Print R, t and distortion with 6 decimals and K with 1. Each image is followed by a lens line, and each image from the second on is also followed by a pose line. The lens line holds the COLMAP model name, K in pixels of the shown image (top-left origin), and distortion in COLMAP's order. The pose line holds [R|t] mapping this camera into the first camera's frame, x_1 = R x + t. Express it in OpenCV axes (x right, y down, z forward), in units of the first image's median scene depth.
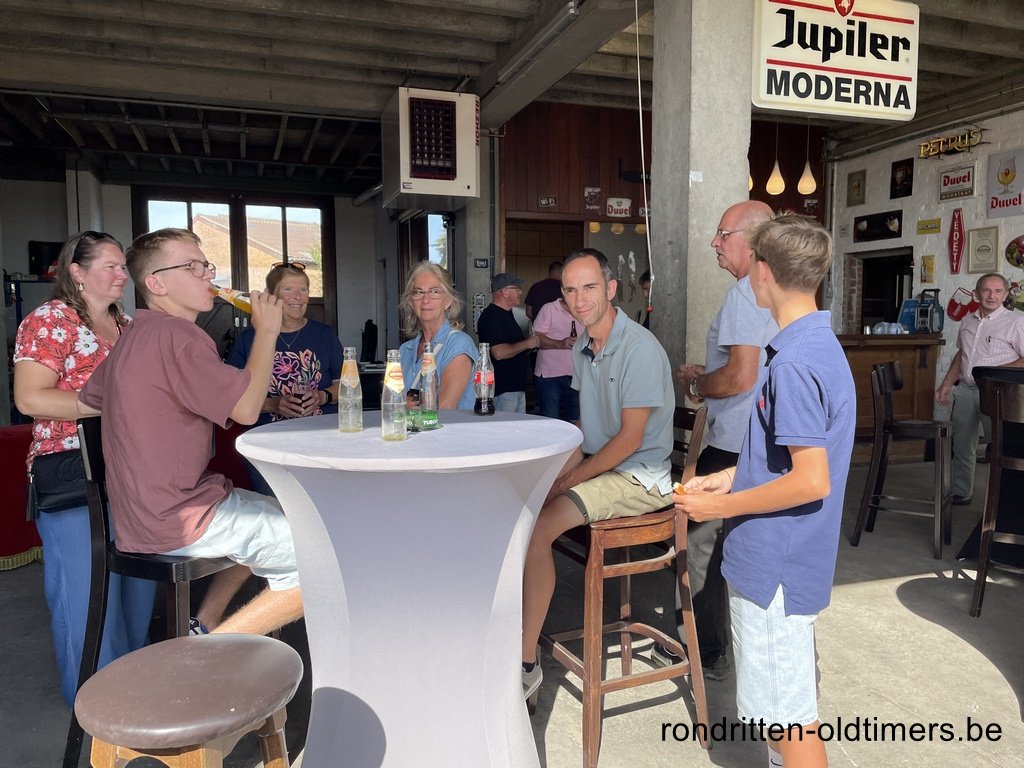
lens RADIAL K [[785.3, 0, 512.0], [0, 785.3, 384.0], [0, 0, 1]] dist [0.006287, -0.002595]
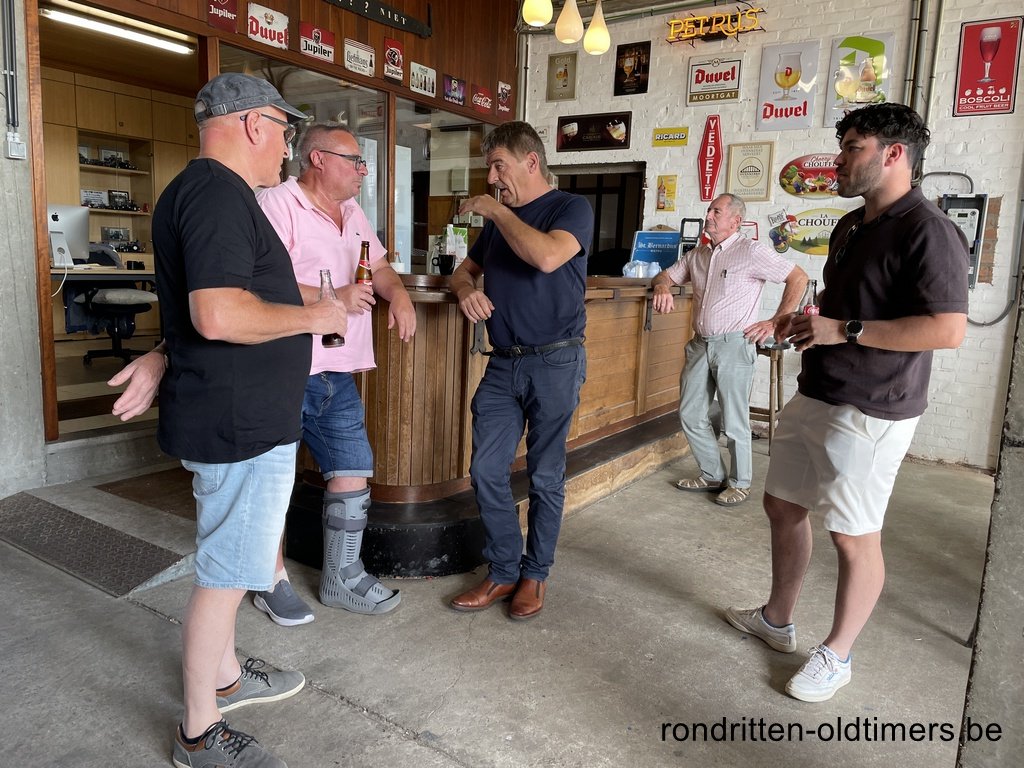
lens RADIAL K [[785.3, 0, 512.0], [0, 785.3, 384.0], [0, 0, 1]] dist [0.006287, -0.002595]
pose [[0.781373, -0.066873, 0.620471, -0.084452], [0.018441, 0.996282, 0.084154, -0.027395], [-0.623792, -0.054314, 0.779701, 0.492680]]
